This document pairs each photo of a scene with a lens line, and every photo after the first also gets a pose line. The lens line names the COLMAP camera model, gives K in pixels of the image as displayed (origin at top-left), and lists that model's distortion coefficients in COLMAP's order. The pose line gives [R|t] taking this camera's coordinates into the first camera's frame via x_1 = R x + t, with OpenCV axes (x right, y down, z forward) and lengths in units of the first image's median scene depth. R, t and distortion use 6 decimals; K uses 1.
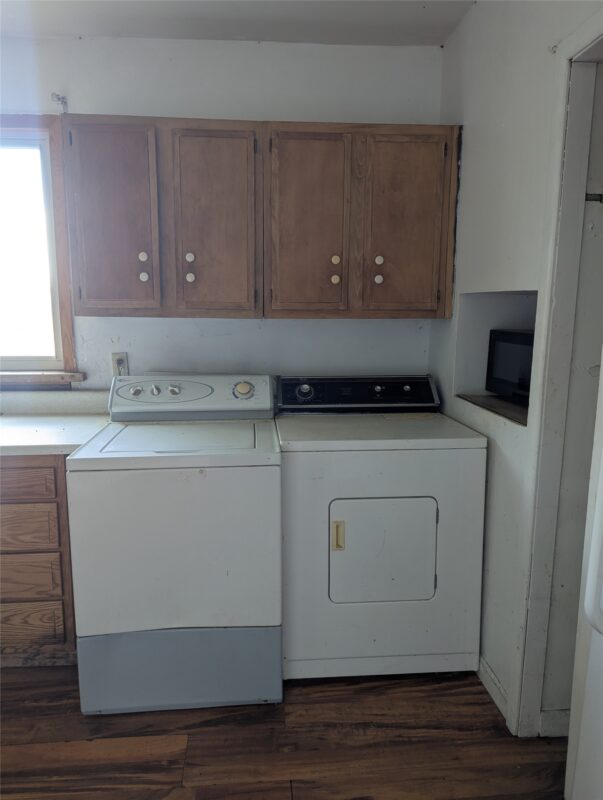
lens RADIAL K [[565.1, 0, 295.6], [0, 565.1, 396.6], [0, 0, 1]] dist [0.038811, -0.012730]
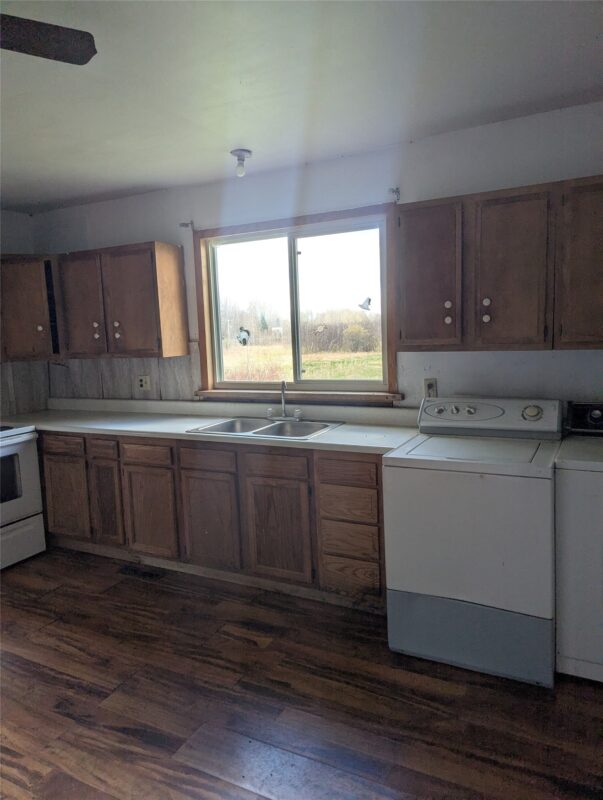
lens RADIAL K [[565.1, 0, 300.9], [0, 565.1, 397.6], [0, 0, 1]] dist [0.038811, -0.012730]
pose [[0.845997, 0.028951, -0.532402, 0.130278], [-0.043191, 0.998964, -0.014310, -0.006332], [0.531436, 0.035101, 0.846371, -0.233099]]
